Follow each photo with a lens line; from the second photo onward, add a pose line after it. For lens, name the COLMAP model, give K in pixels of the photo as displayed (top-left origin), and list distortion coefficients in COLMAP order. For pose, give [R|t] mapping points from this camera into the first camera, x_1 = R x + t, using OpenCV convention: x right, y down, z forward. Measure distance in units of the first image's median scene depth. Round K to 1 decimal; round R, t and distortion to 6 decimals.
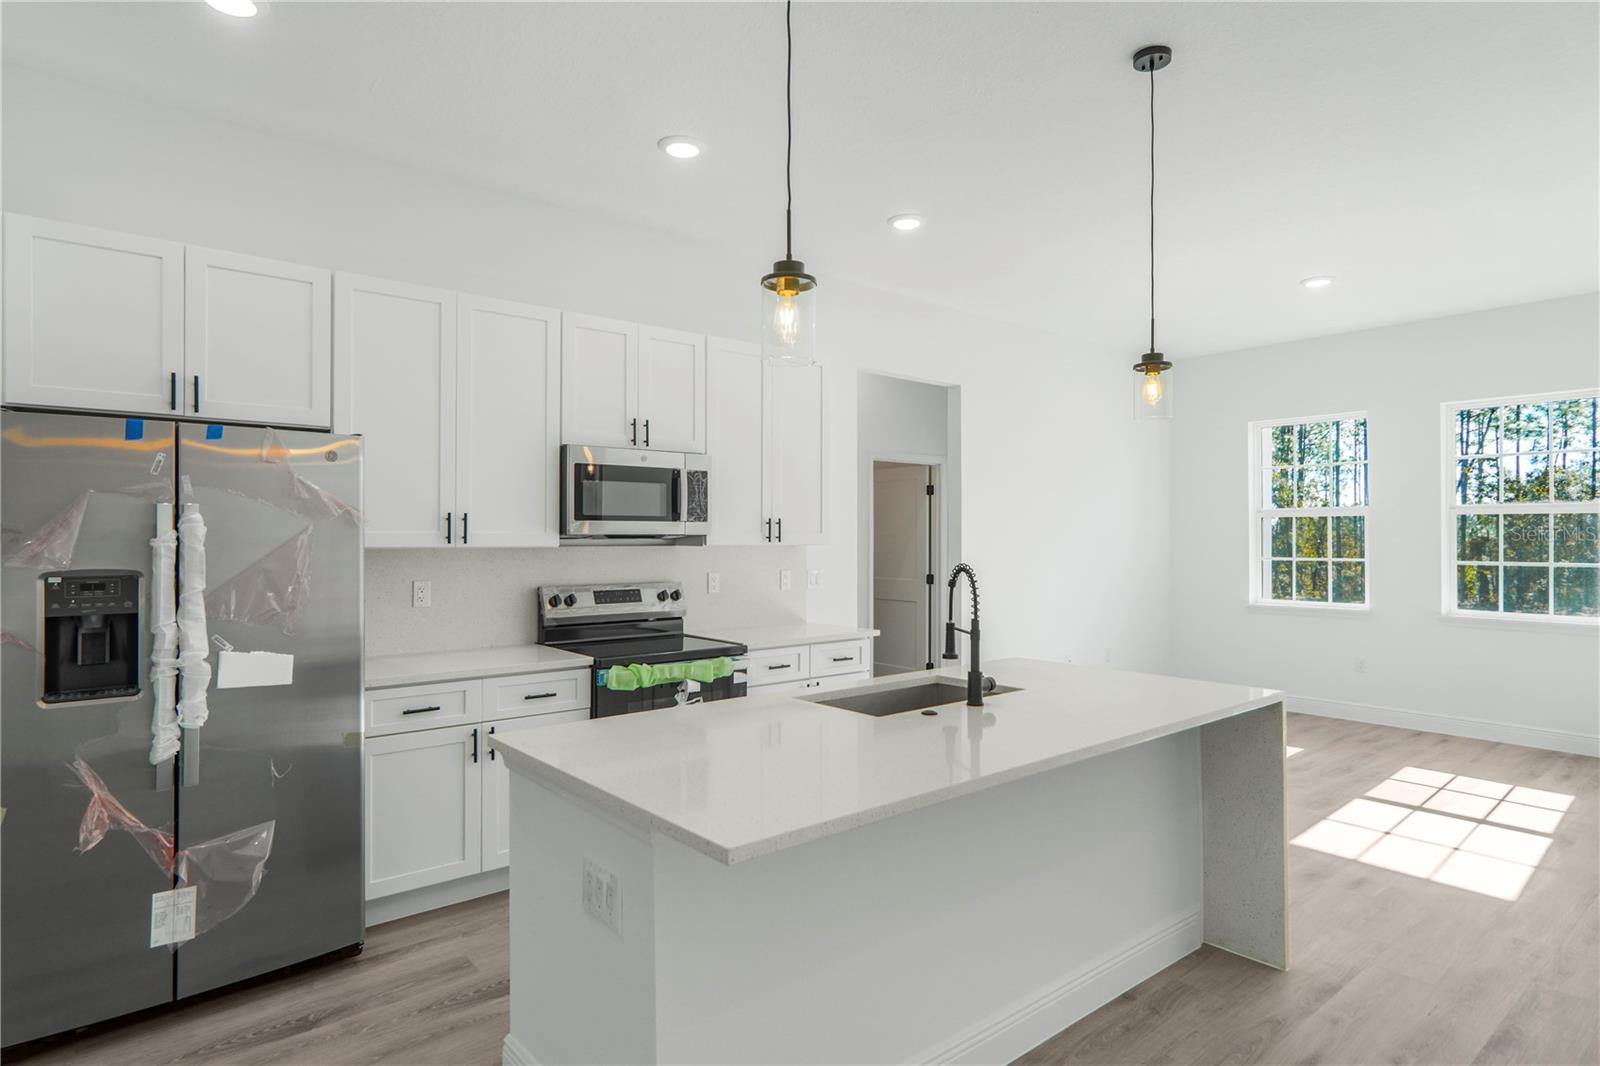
lens RADIAL K [[871.4, 0, 802.1], [0, 871.4, 529.3], [0, 0, 1]] dist [0.004127, 0.001222]
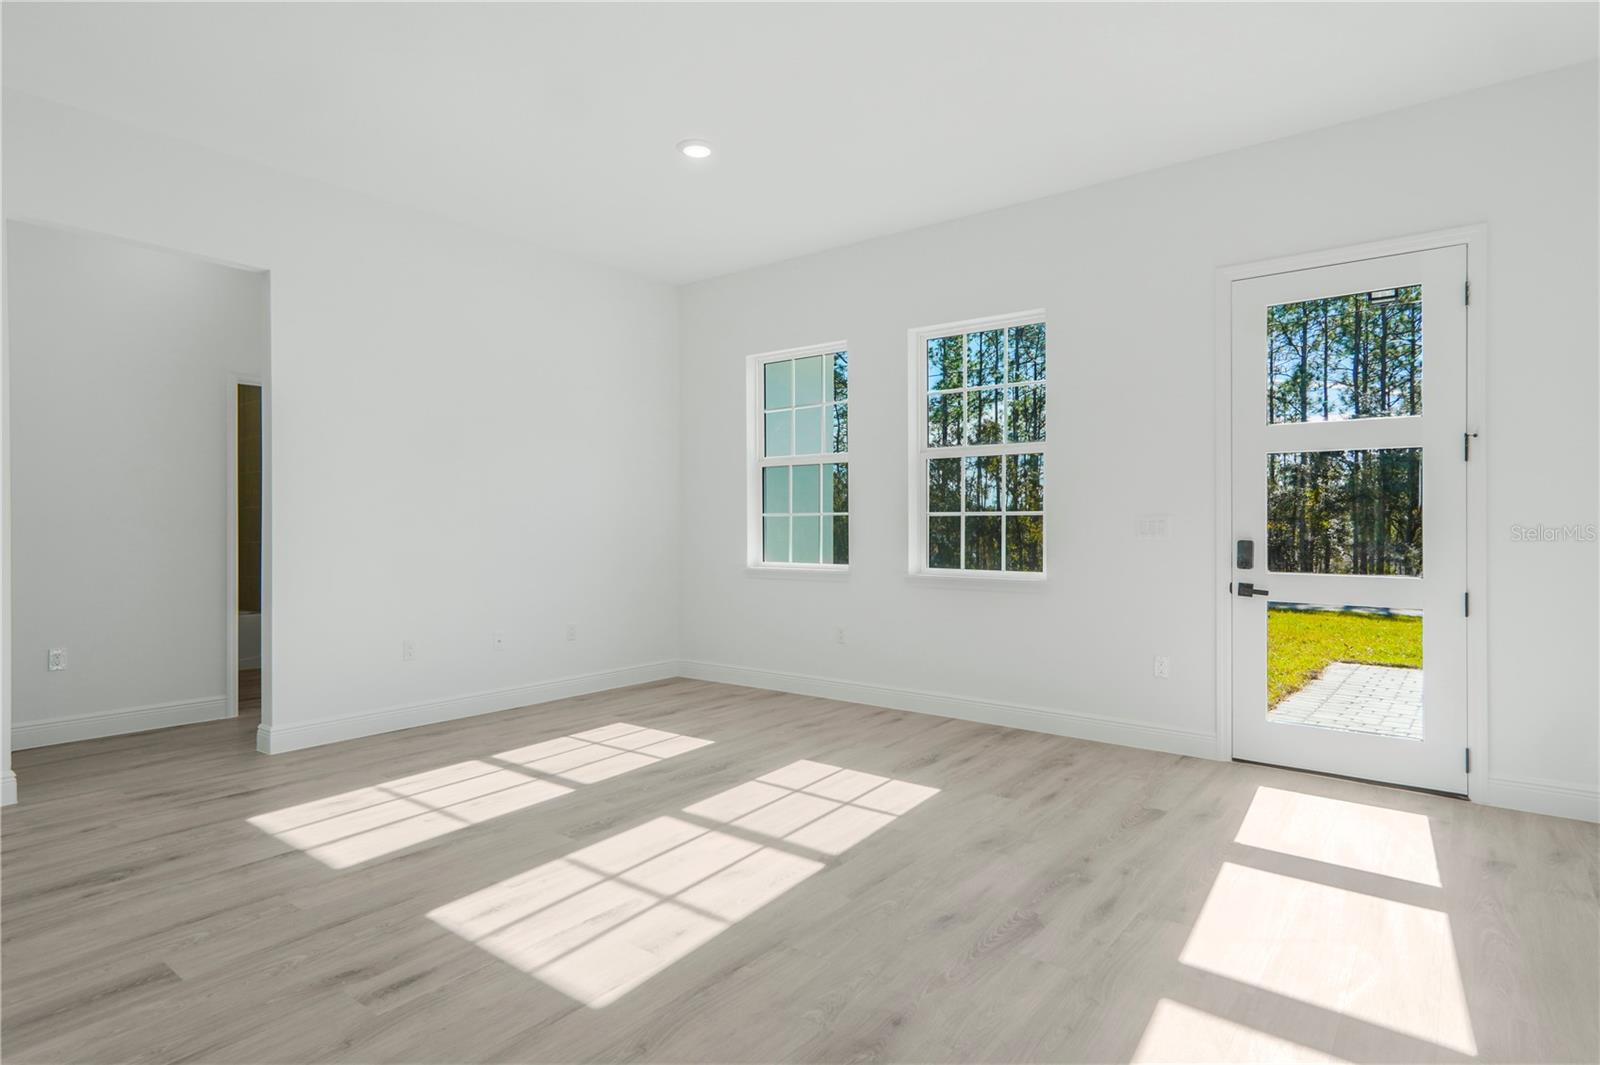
lens RADIAL K [[845.4, 0, 800.6], [0, 845.4, 528.9], [0, 0, 1]] dist [0.008513, 0.001013]
pose [[0.976893, -0.004851, 0.213673, 0.735927], [0.000990, 0.999834, 0.018174, 0.061060], [-0.213726, -0.017542, 0.976736, 0.335468]]
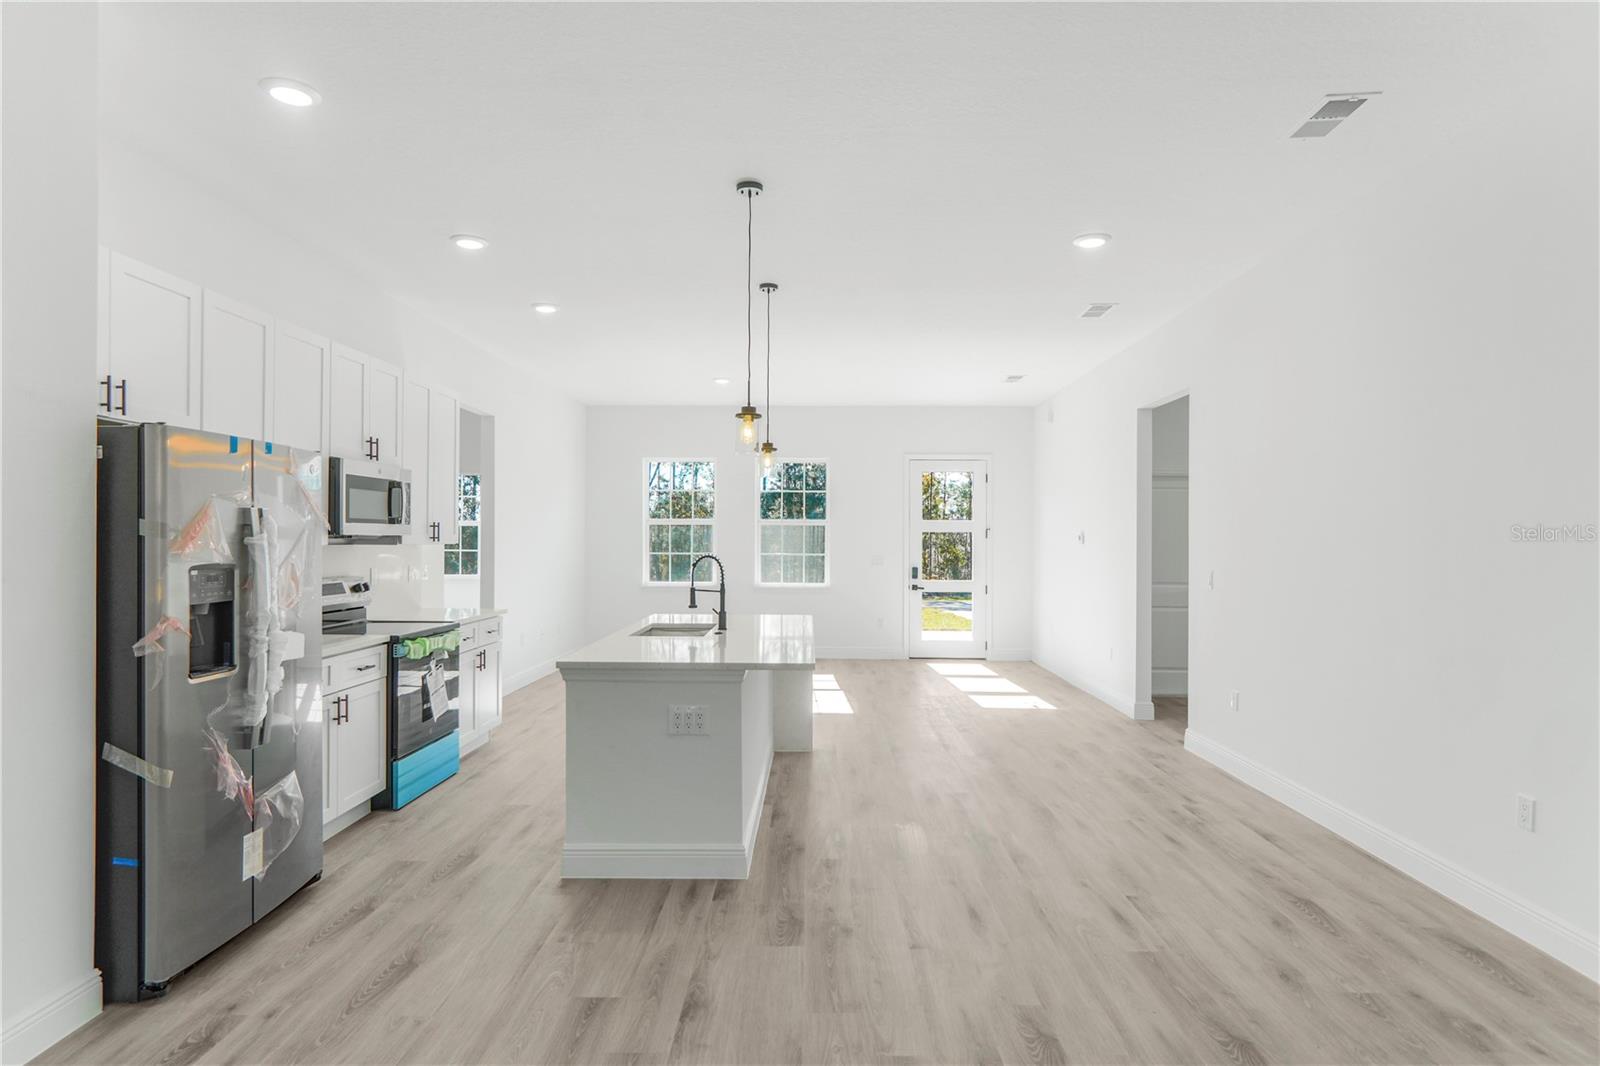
lens RADIAL K [[861.8, 0, 798.5], [0, 861.8, 536.2], [0, 0, 1]] dist [-0.003015, -0.000746]
pose [[0.655023, 0.005591, 0.755588, -0.722323], [-0.010434, 0.999944, 0.001646, -0.000510], [-0.755537, -0.008962, 0.655045, -0.211677]]
